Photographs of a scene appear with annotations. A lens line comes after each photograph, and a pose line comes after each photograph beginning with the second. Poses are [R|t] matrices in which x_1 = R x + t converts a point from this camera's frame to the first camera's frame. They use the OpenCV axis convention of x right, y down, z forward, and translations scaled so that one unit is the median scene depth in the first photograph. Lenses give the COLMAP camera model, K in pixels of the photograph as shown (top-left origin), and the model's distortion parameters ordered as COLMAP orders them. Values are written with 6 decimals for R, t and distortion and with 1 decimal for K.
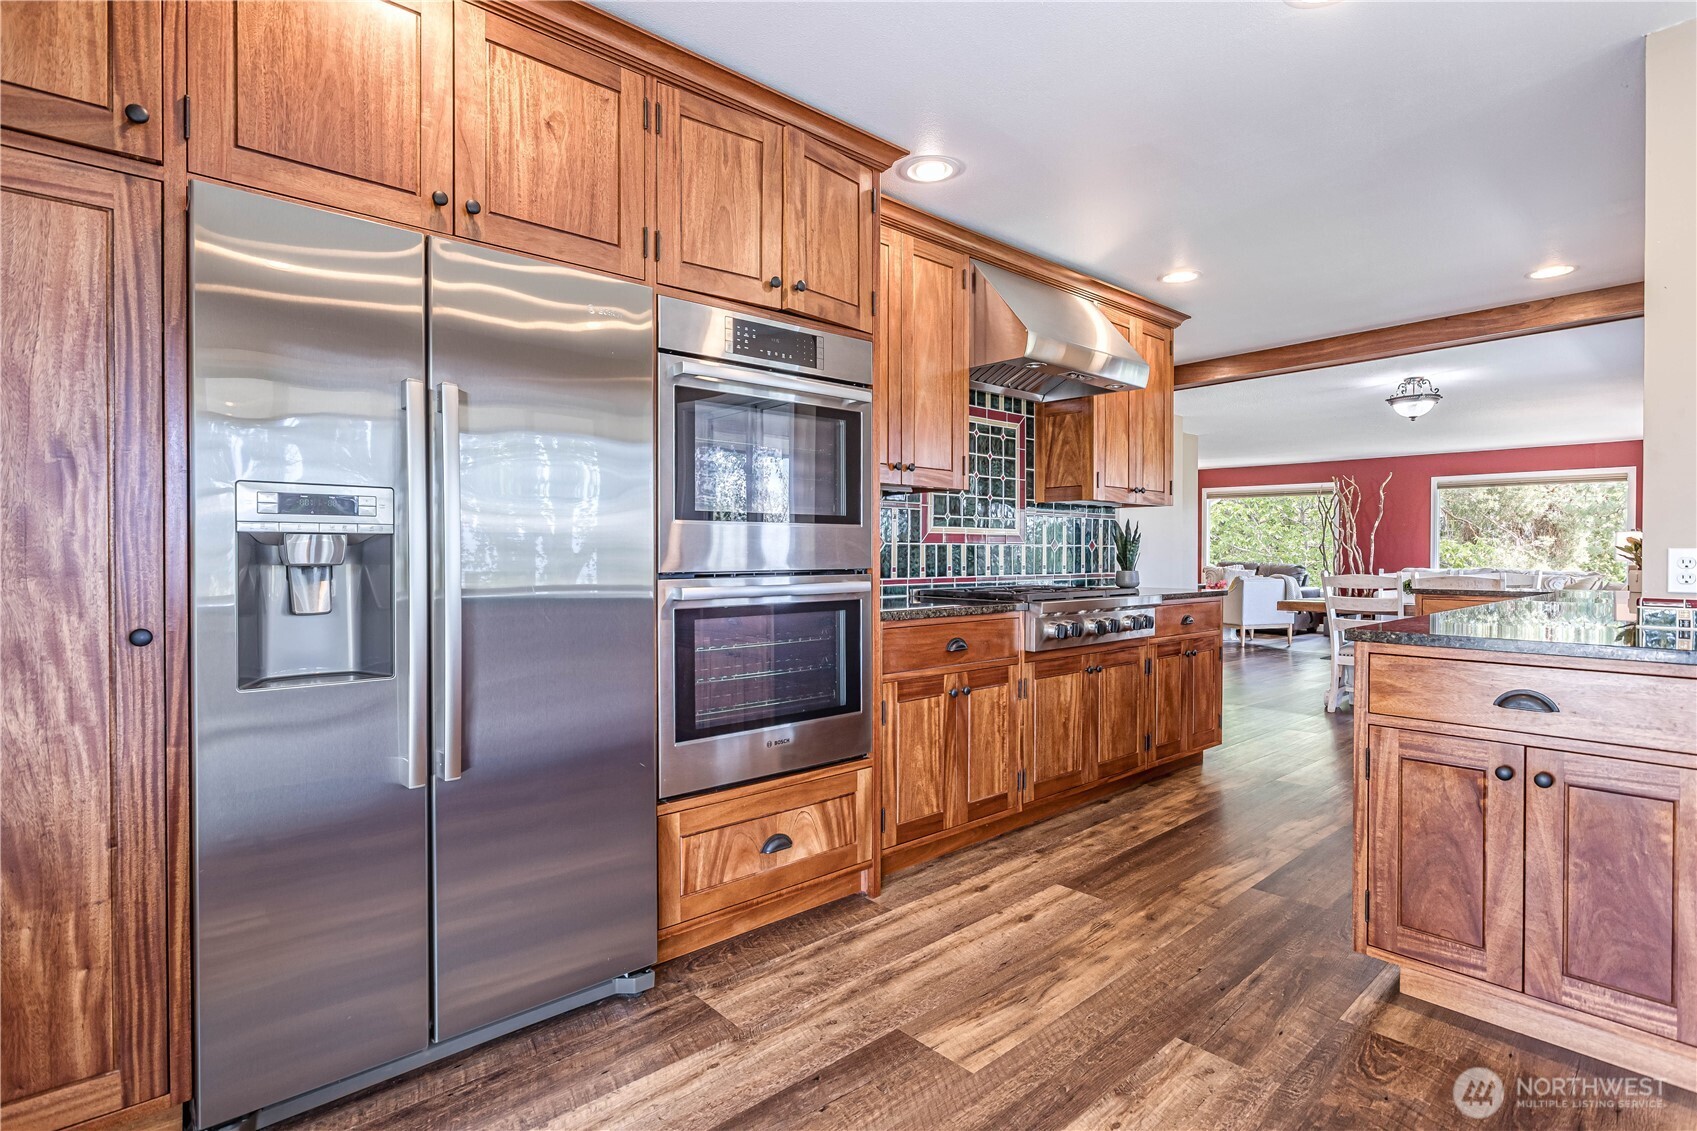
lens RADIAL K [[839.3, 0, 856.3], [0, 839.3, 556.9], [0, 0, 1]] dist [0.000019, 0.000786]
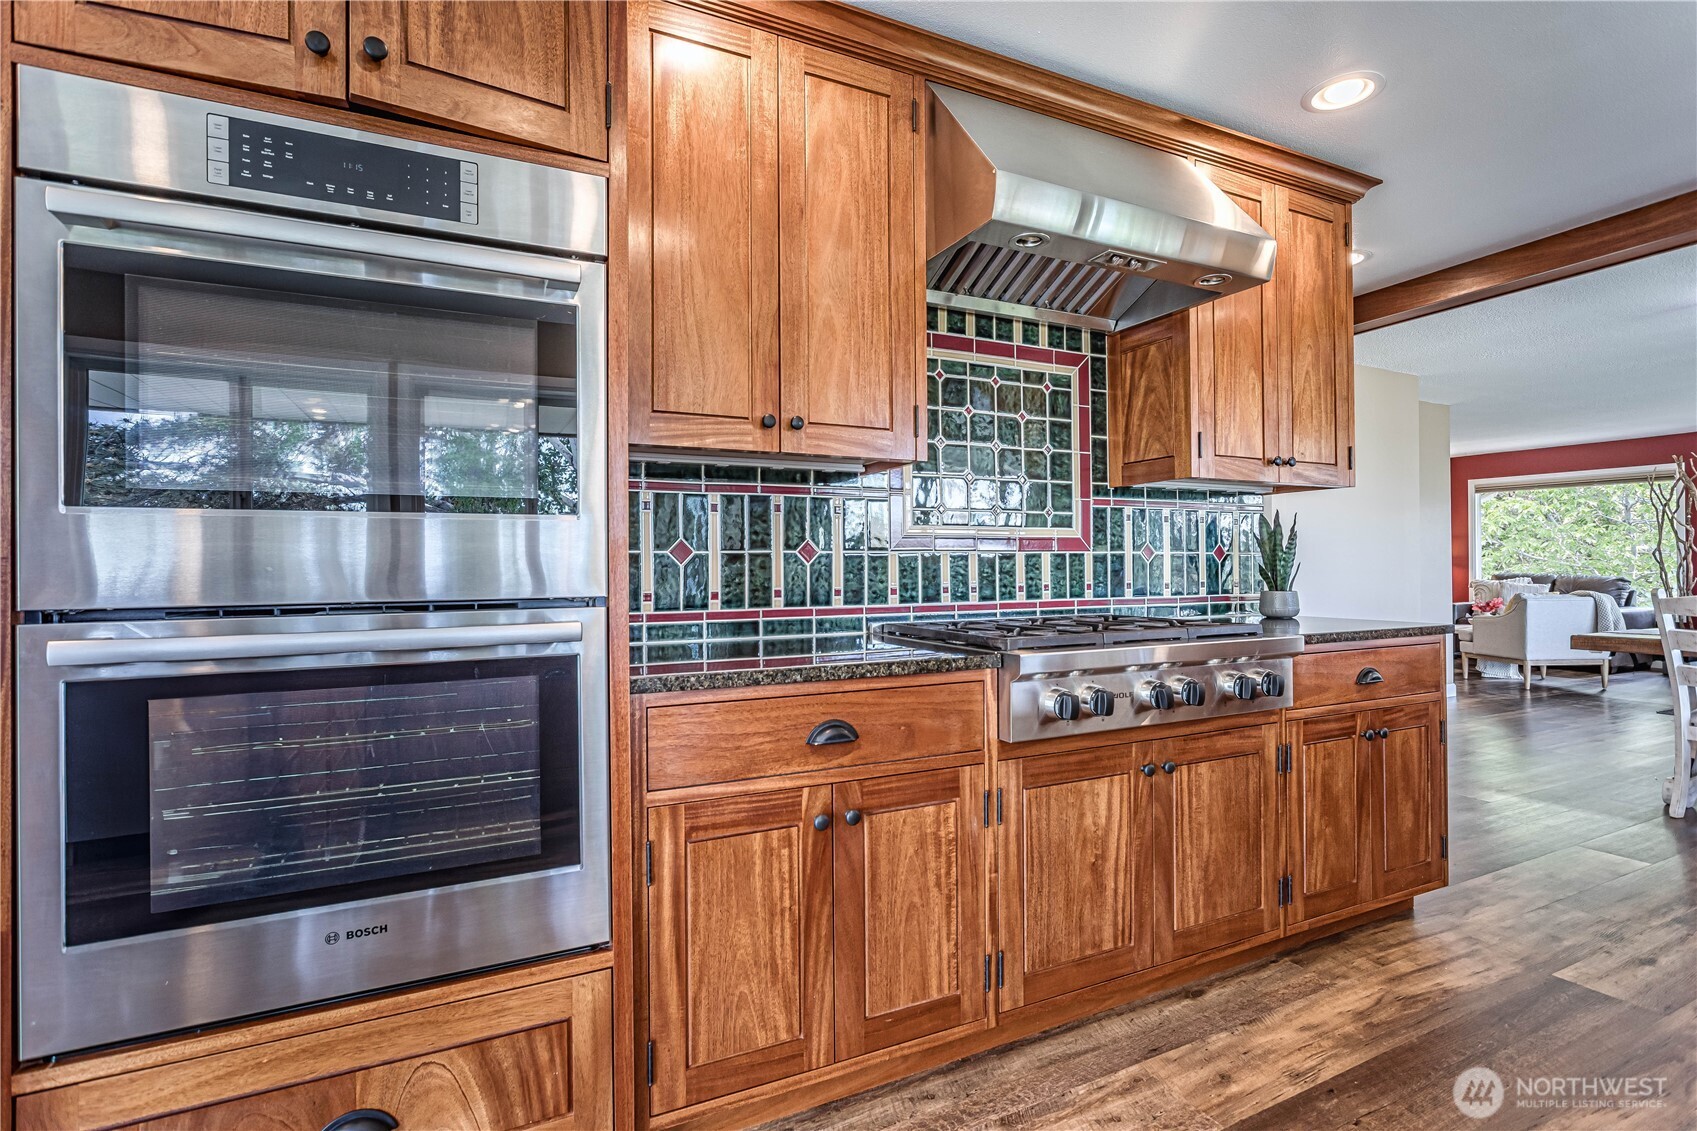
lens RADIAL K [[824.2, 0, 849.2], [0, 824.2, 558.9], [0, 0, 1]] dist [-0.002573, 0.000587]
pose [[0.962922, -0.010246, -0.269587, 0.209547], [0.006444, 0.999867, -0.014983, -0.000990], [0.269704, 0.012690, 0.962860, 0.363121]]
